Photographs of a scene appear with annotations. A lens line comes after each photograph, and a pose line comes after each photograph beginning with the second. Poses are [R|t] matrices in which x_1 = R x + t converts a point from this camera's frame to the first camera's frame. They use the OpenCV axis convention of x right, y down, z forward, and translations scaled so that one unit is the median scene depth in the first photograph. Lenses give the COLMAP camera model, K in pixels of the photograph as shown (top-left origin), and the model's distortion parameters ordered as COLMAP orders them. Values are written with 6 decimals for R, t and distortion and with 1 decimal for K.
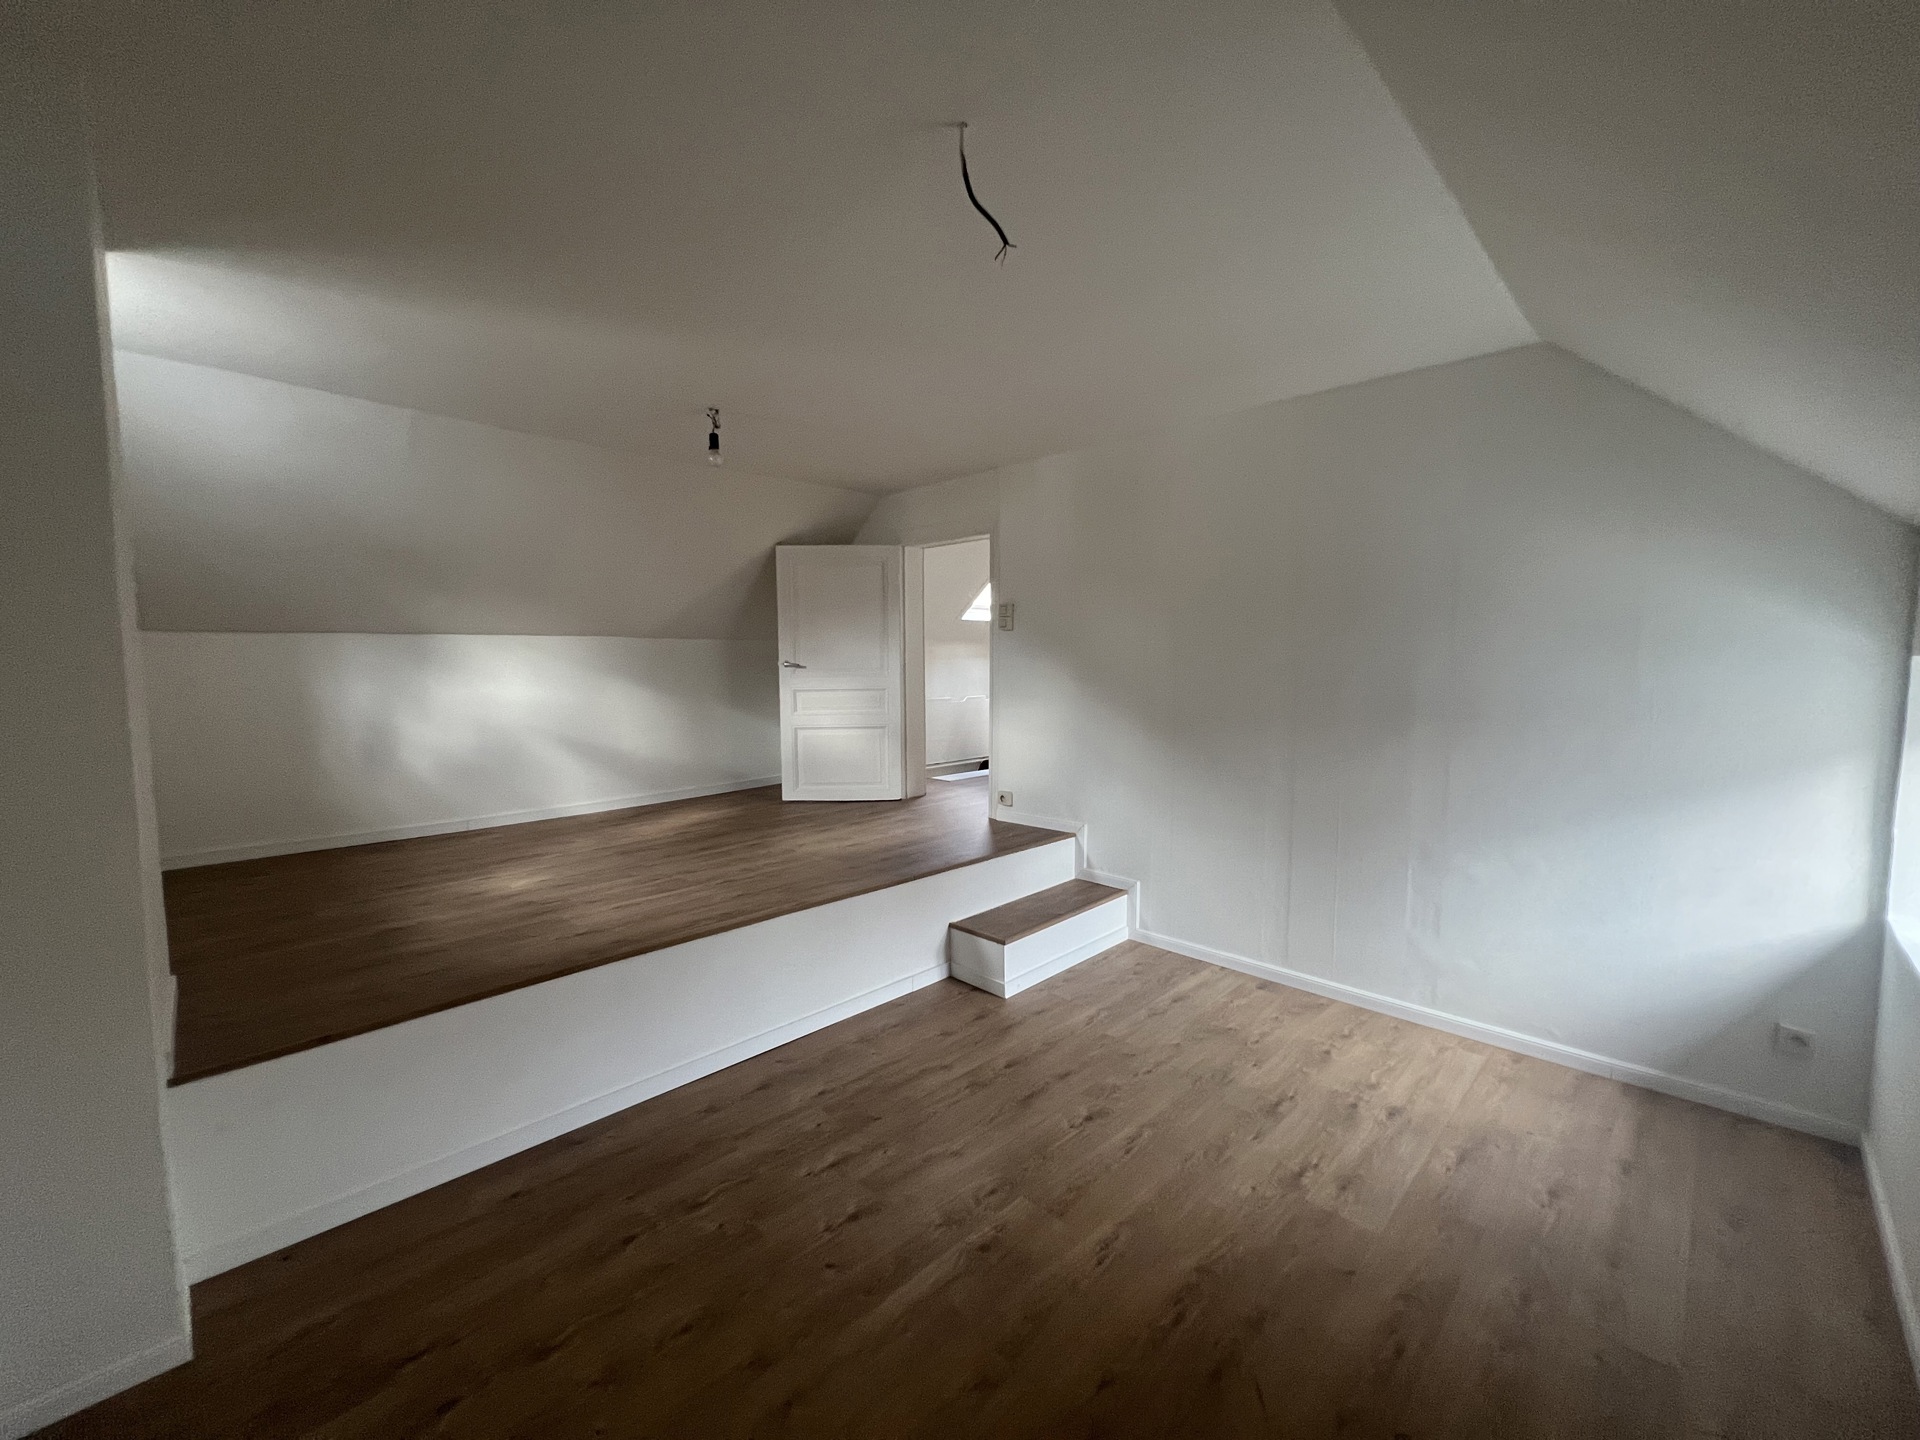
lens RADIAL K [[763.0, 0, 942.8], [0, 763.0, 723.1], [0, 0, 1]] dist [-0.004379, -0.000149]
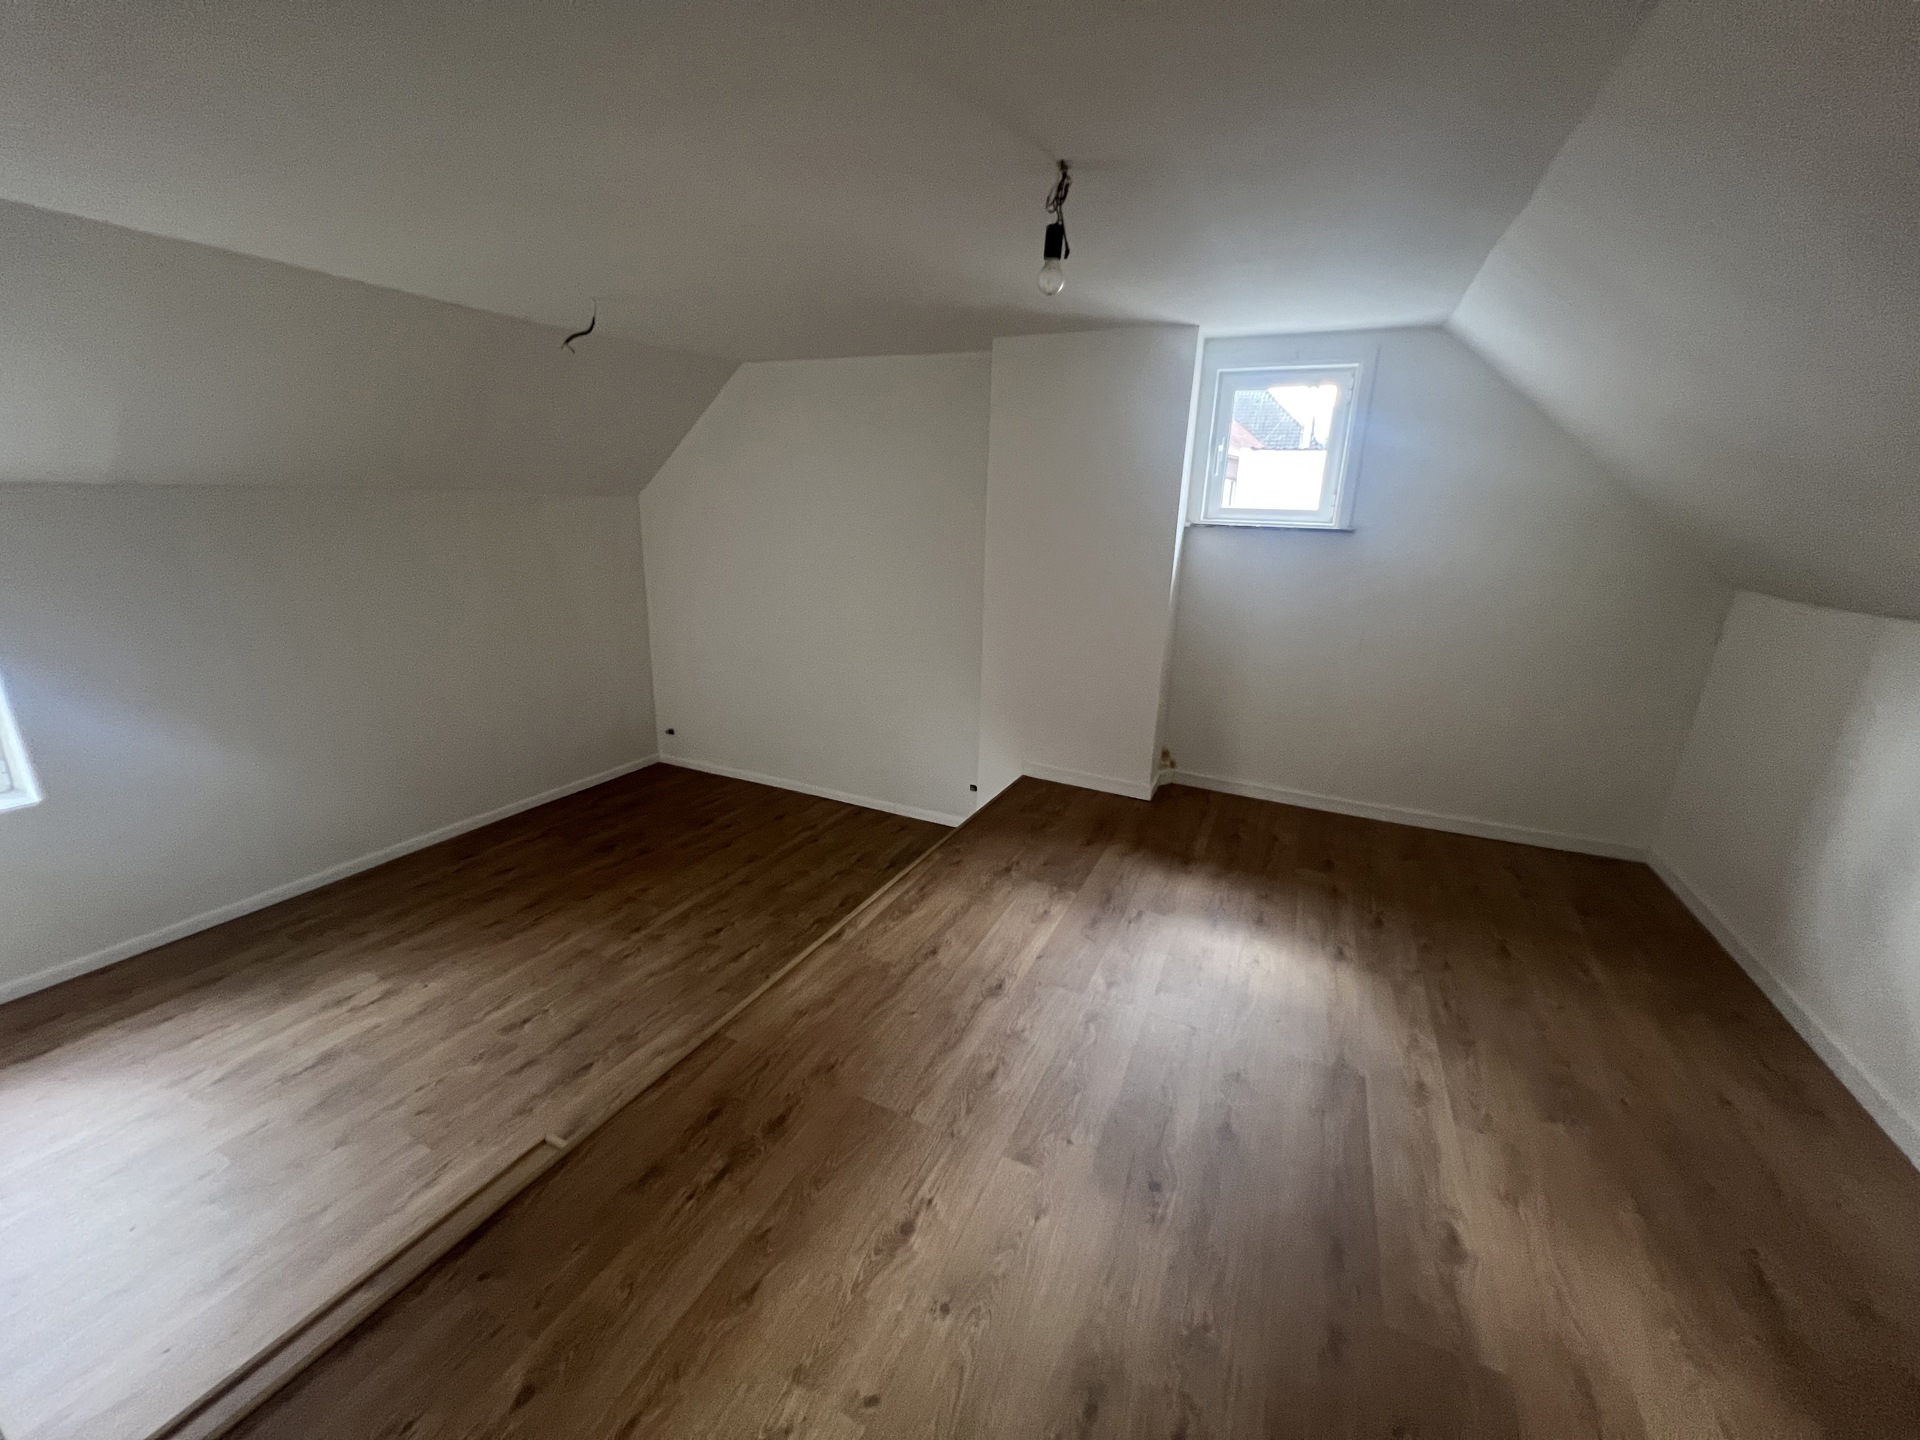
lens RADIAL K [[763.0, 0, 953.2], [0, 763.0, 723.2], [0, 0, 1]] dist [-0.004379, -0.000149]
pose [[-0.938765, 0.075288, -0.336231, -0.059306], [-0.052760, 0.932917, 0.356204, -0.339210], [0.340494, 0.352132, -0.871818, 2.082064]]
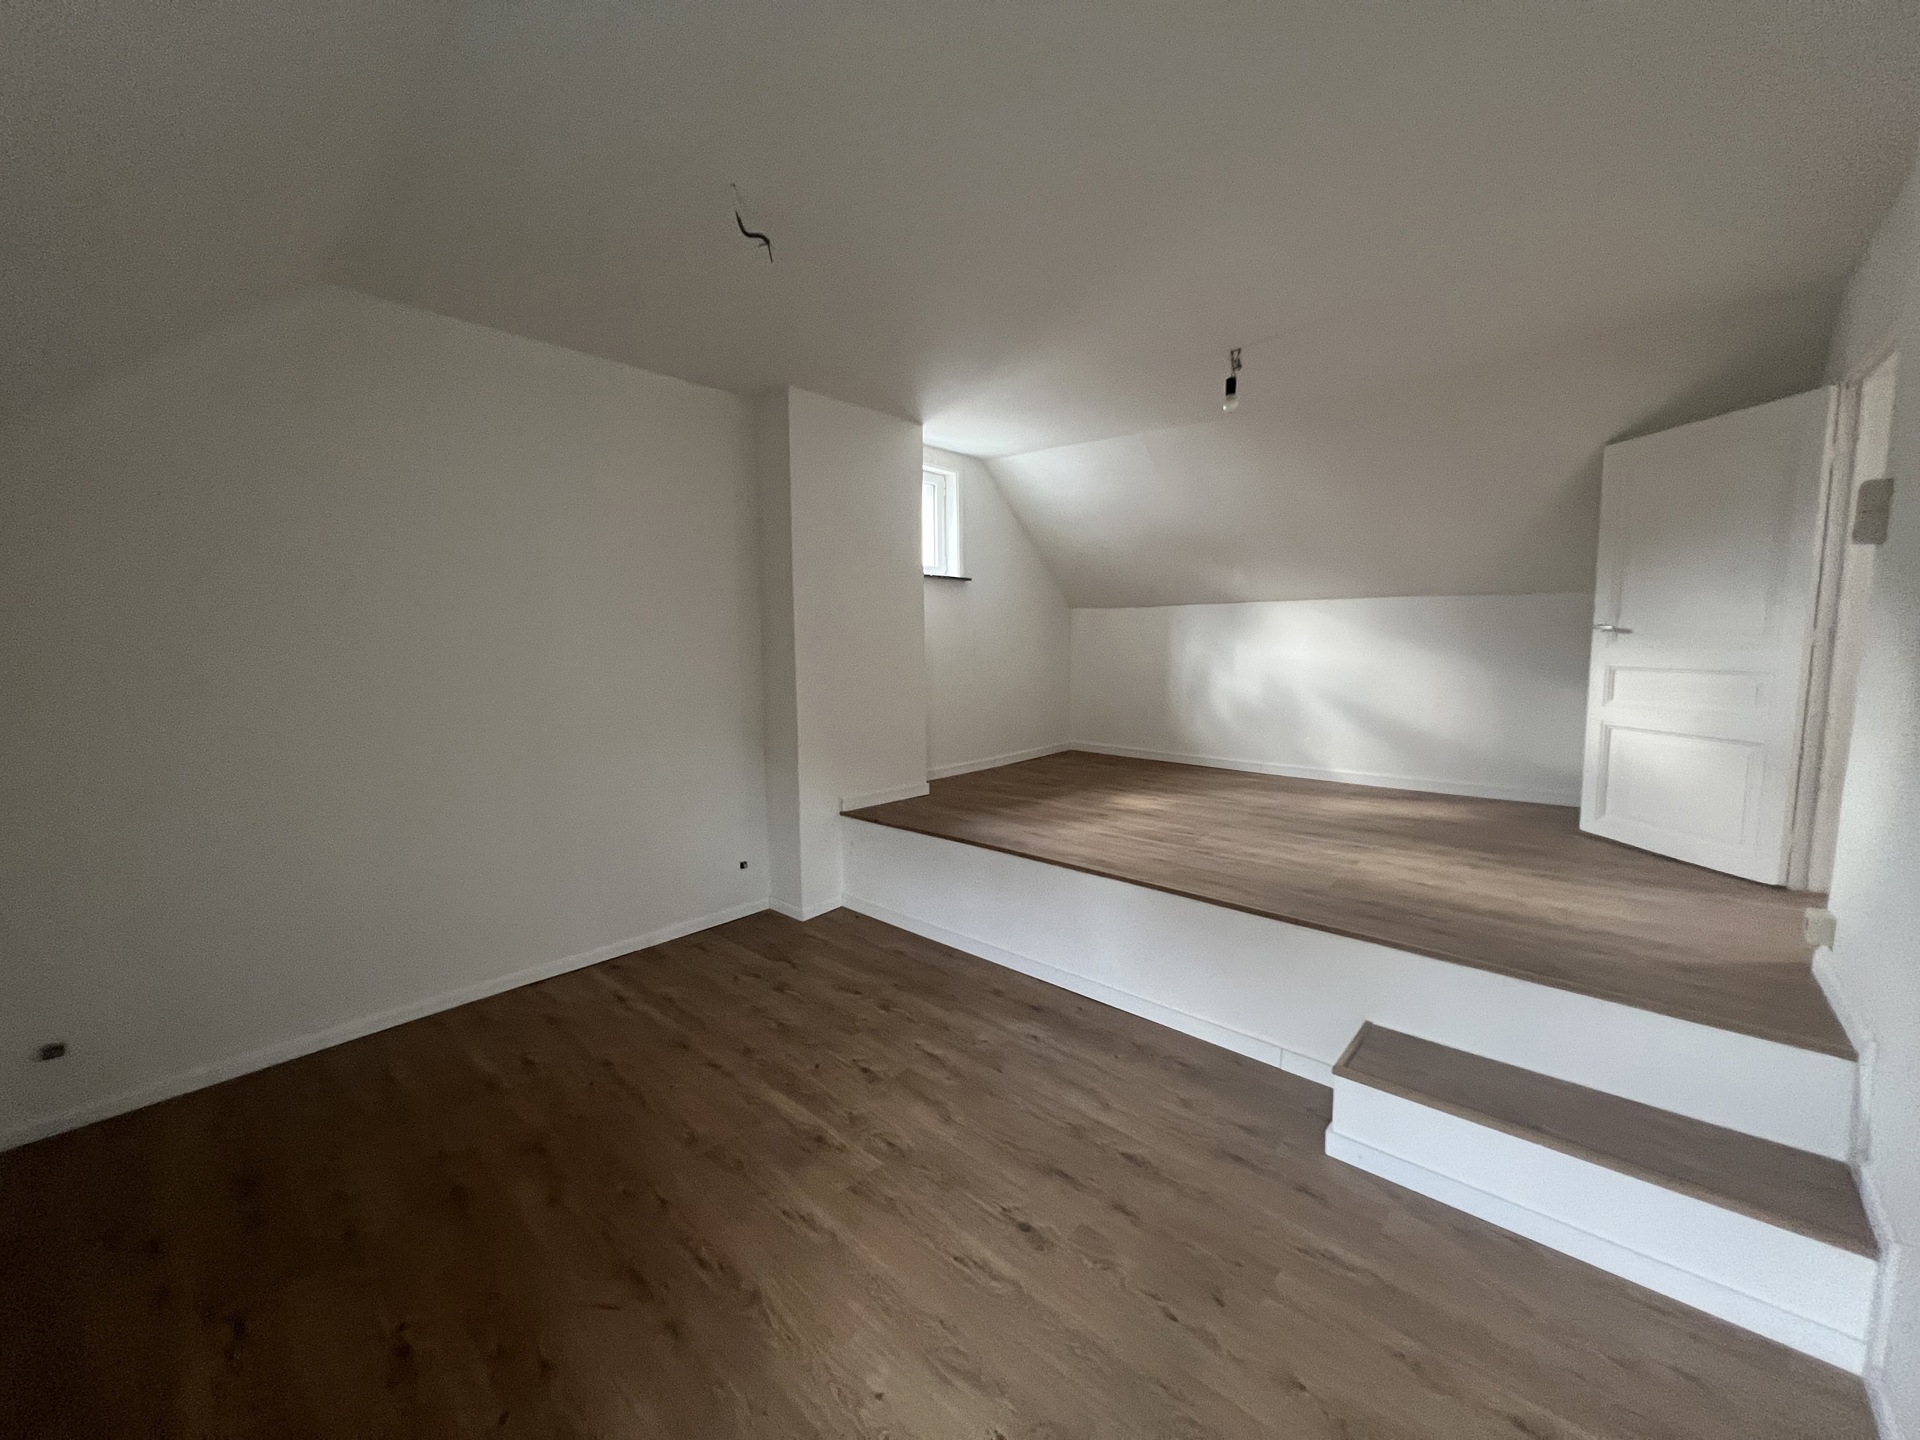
lens RADIAL K [[763.0, 0, 963.4], [0, 763.0, 721.8], [0, 0, 1]] dist [-0.004379, -0.000149]
pose [[0.064402, 0.122992, -0.990316, 0.890955], [-0.077456, 0.989998, 0.117915, -0.065519], [0.994914, 0.069112, 0.073284, 0.862566]]
